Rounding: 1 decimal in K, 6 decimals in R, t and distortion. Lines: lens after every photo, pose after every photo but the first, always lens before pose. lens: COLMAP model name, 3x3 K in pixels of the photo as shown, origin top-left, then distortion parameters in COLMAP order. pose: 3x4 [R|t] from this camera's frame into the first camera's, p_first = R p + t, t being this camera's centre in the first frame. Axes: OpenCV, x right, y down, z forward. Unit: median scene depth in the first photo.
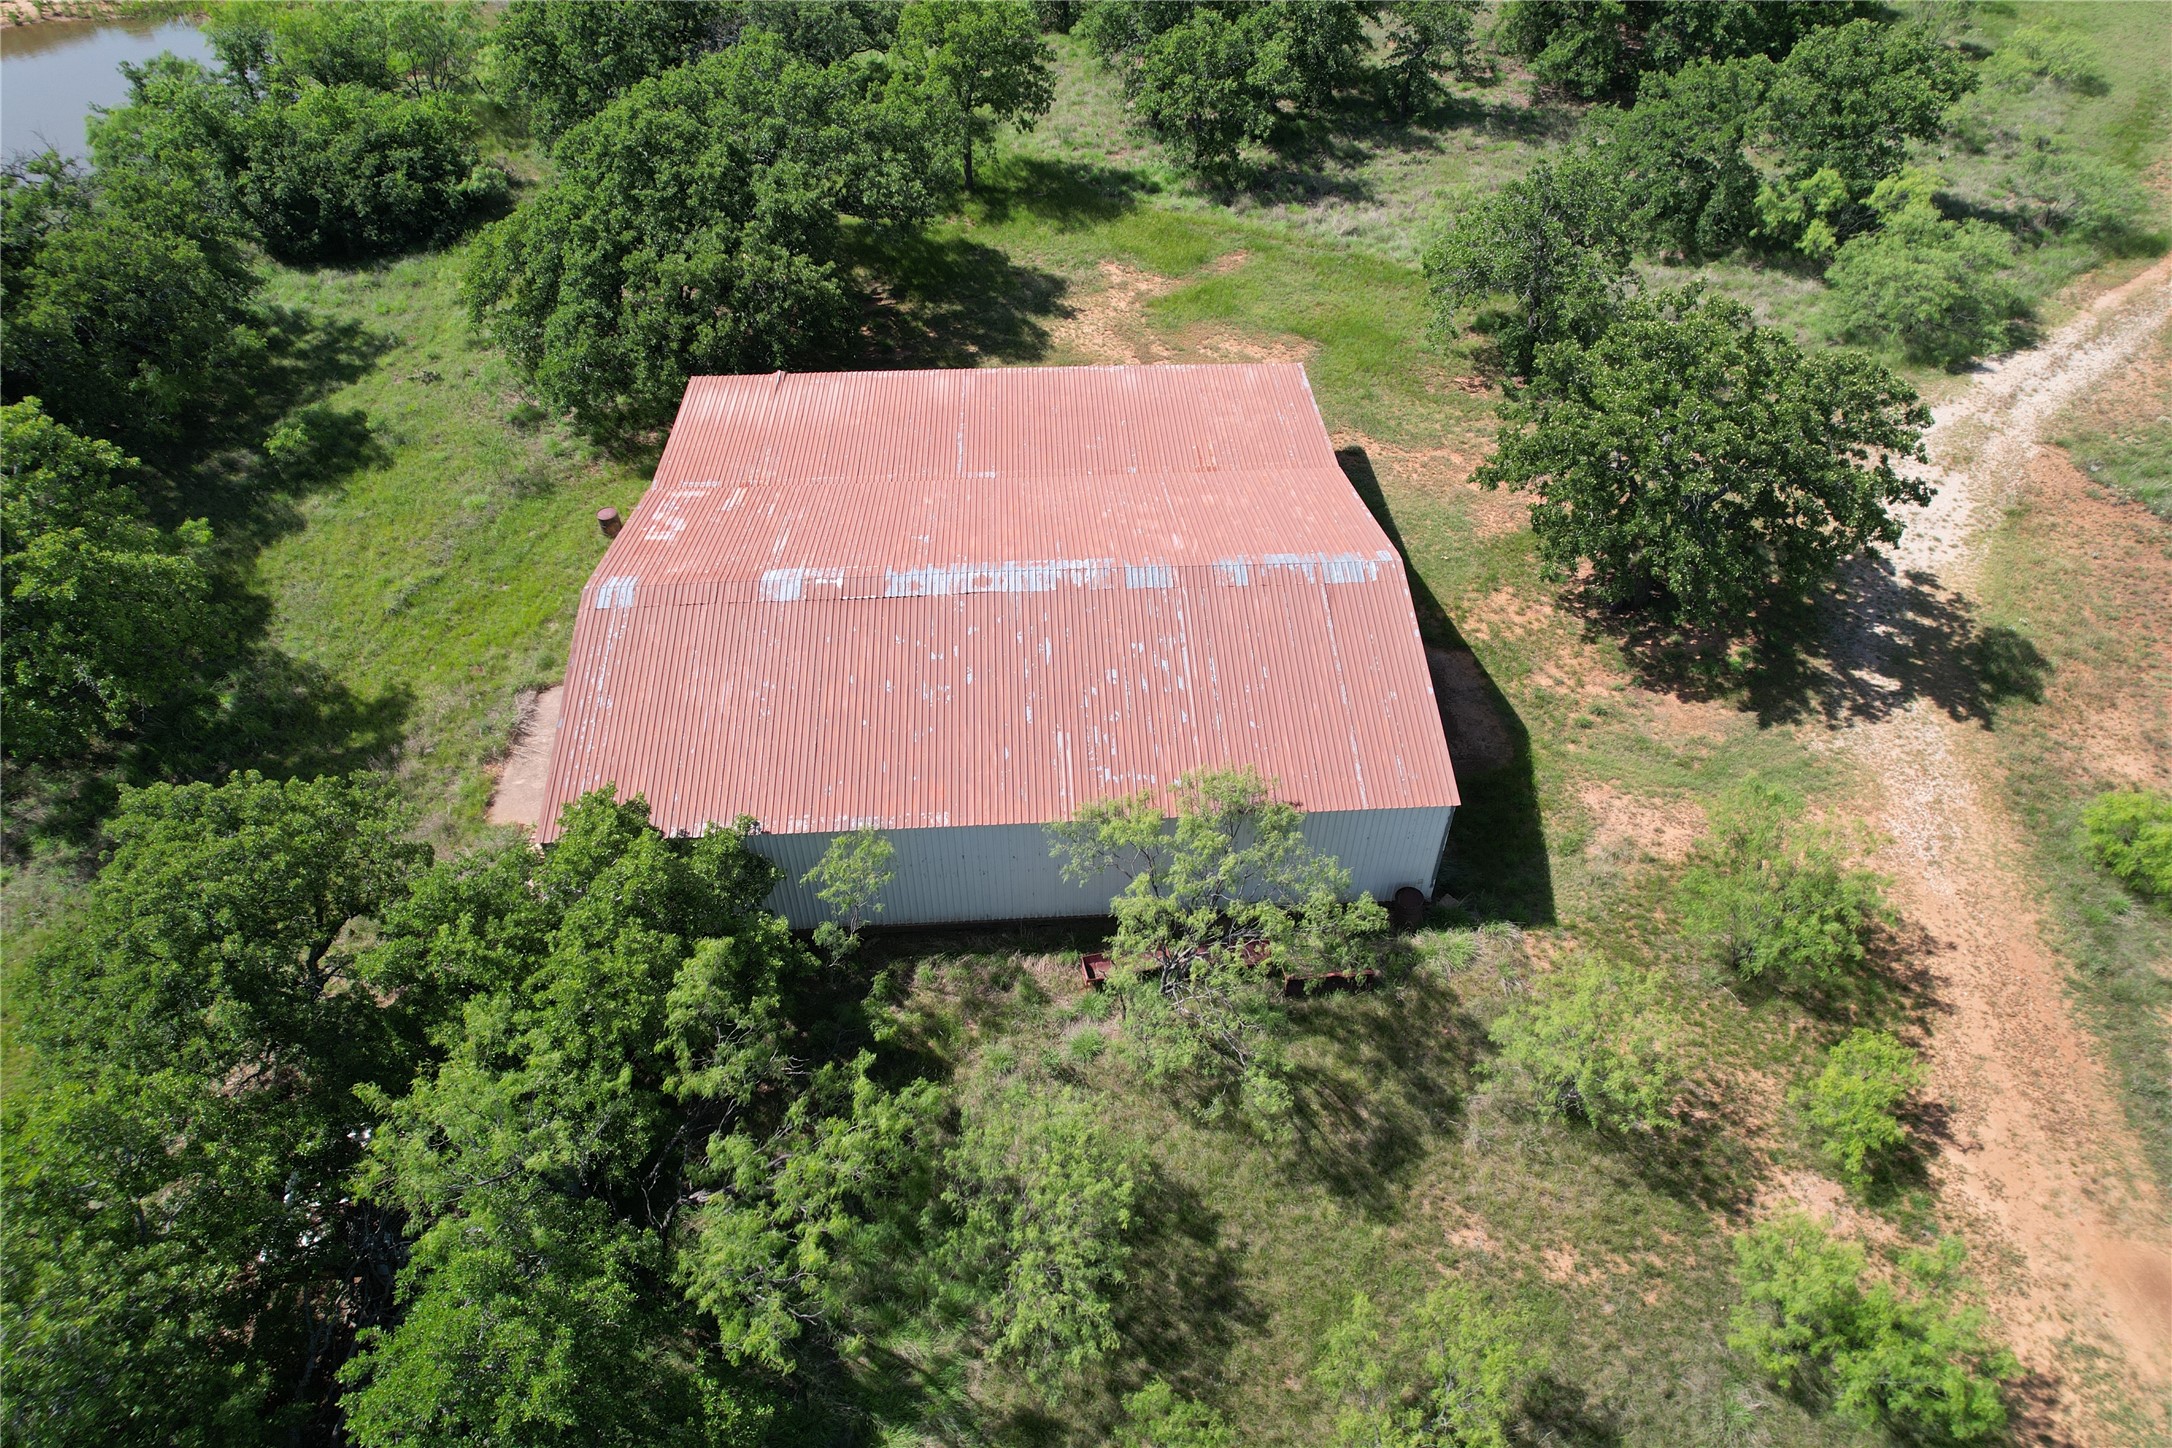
lens RADIAL K [[1384.8, 0, 1080.1], [0, 1384.8, 721.7], [0, 0, 1]] dist [-0.069636, 0.052004]
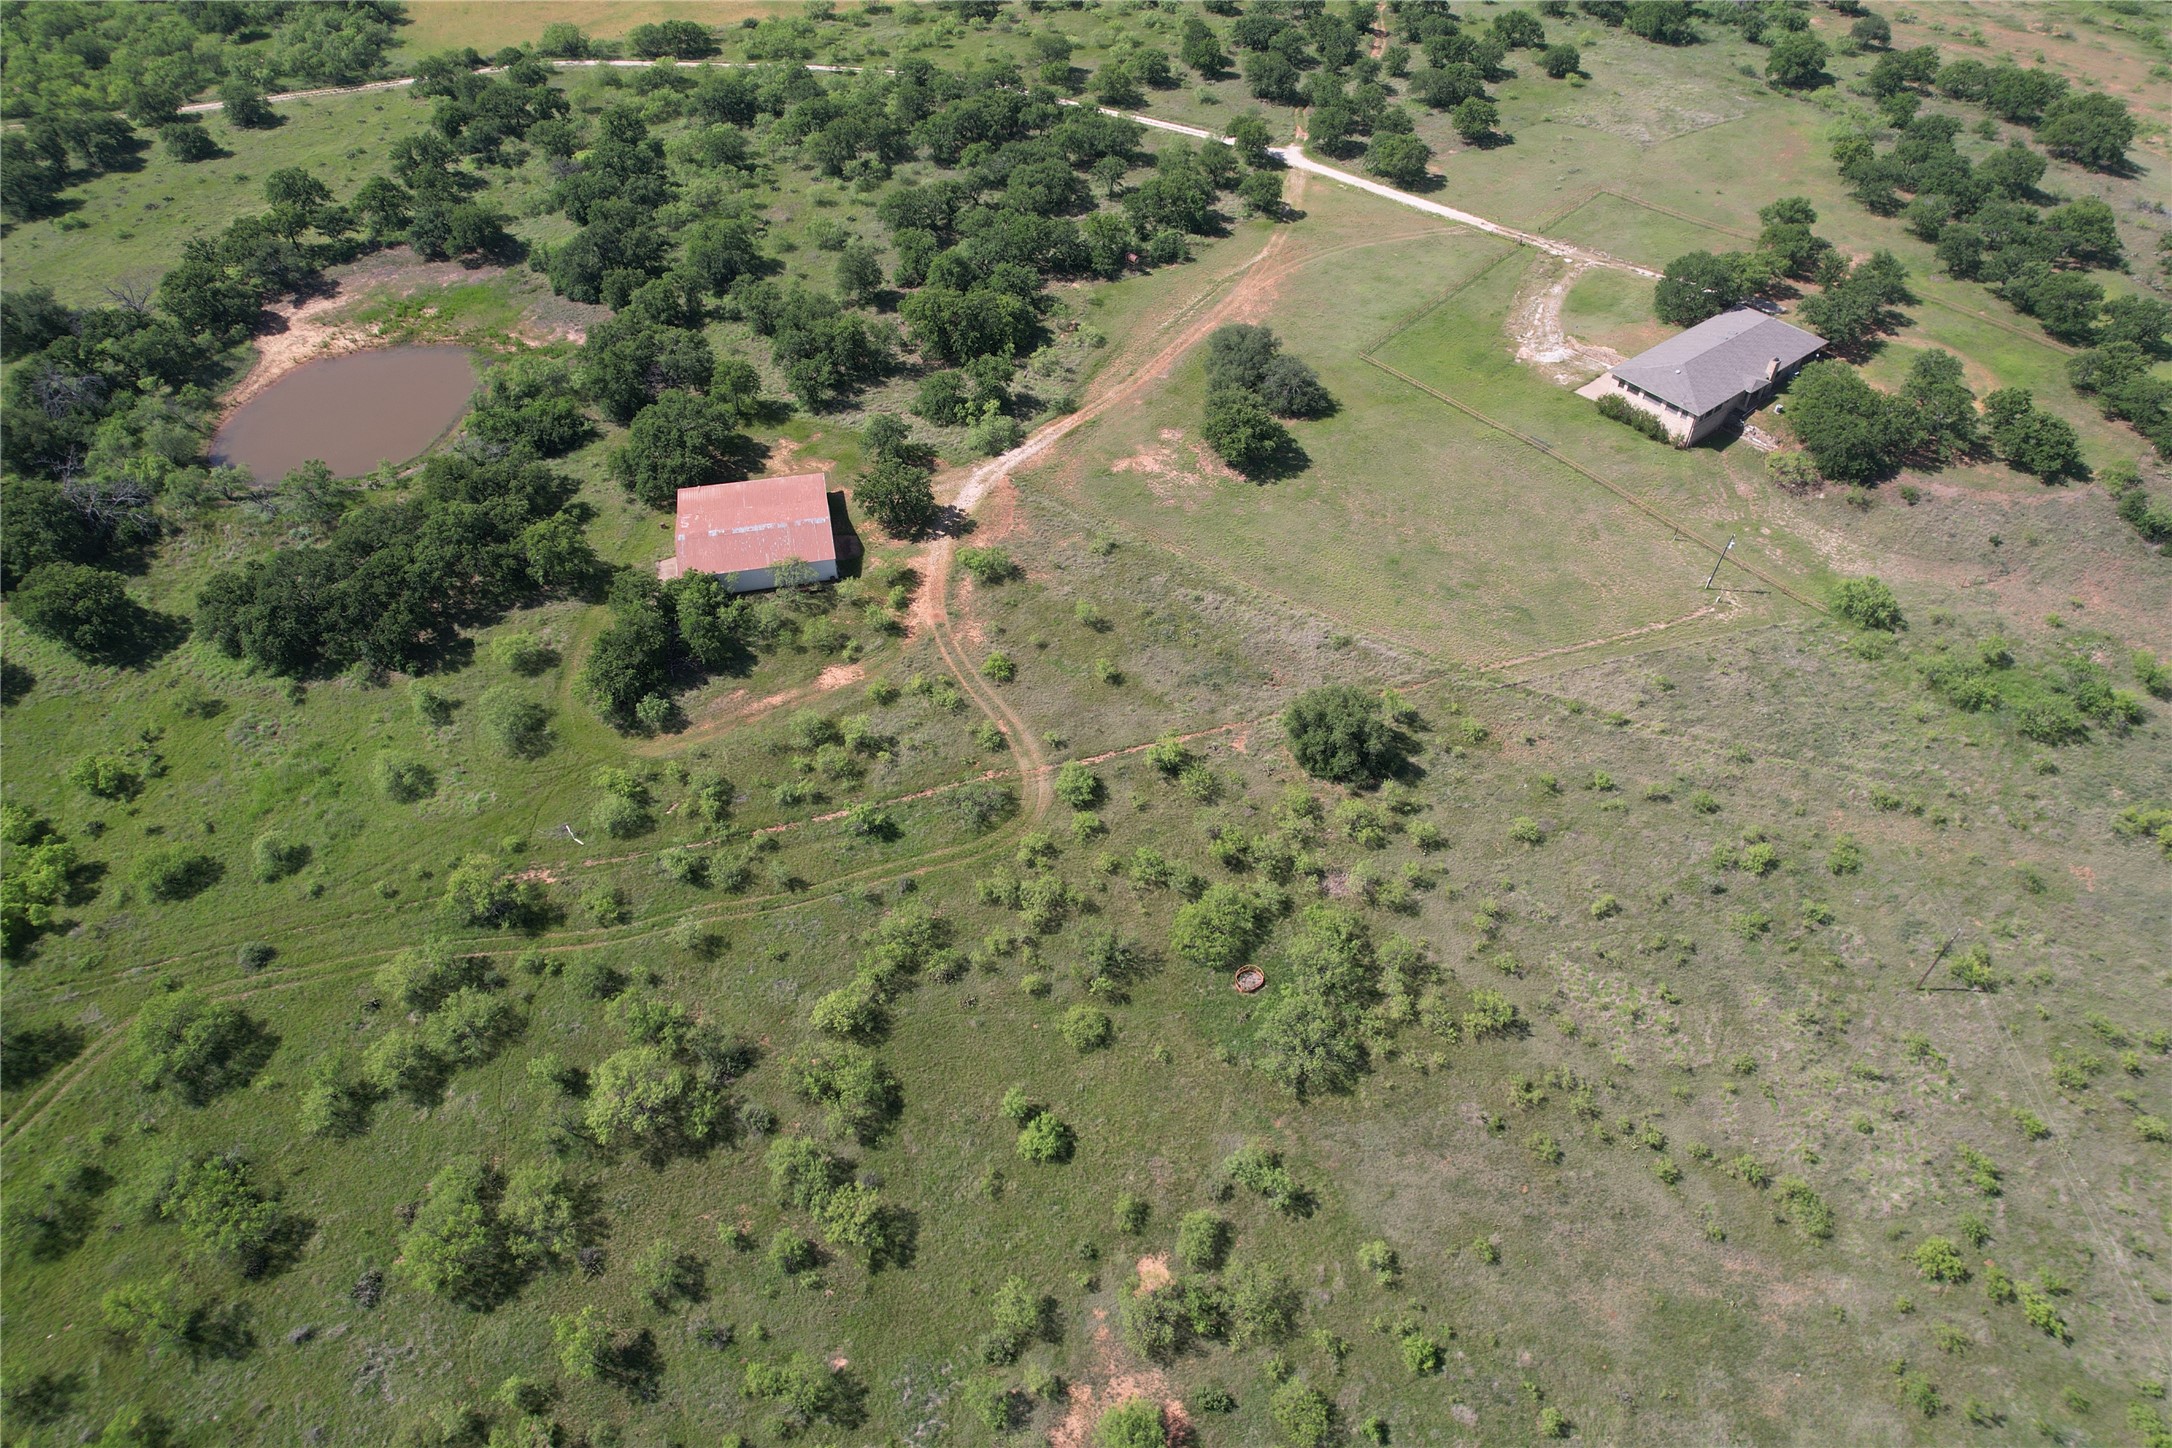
lens RADIAL K [[1384.8, 0, 1080.6], [0, 1384.8, 719.1], [0, 0, 1]] dist [-0.069636, 0.052004]
pose [[0.986665, -0.105954, 0.123555, 0.307068], [0.103212, 0.994254, 0.028407, 0.413971], [-0.125855, -0.015276, 0.991931, -3.026312]]
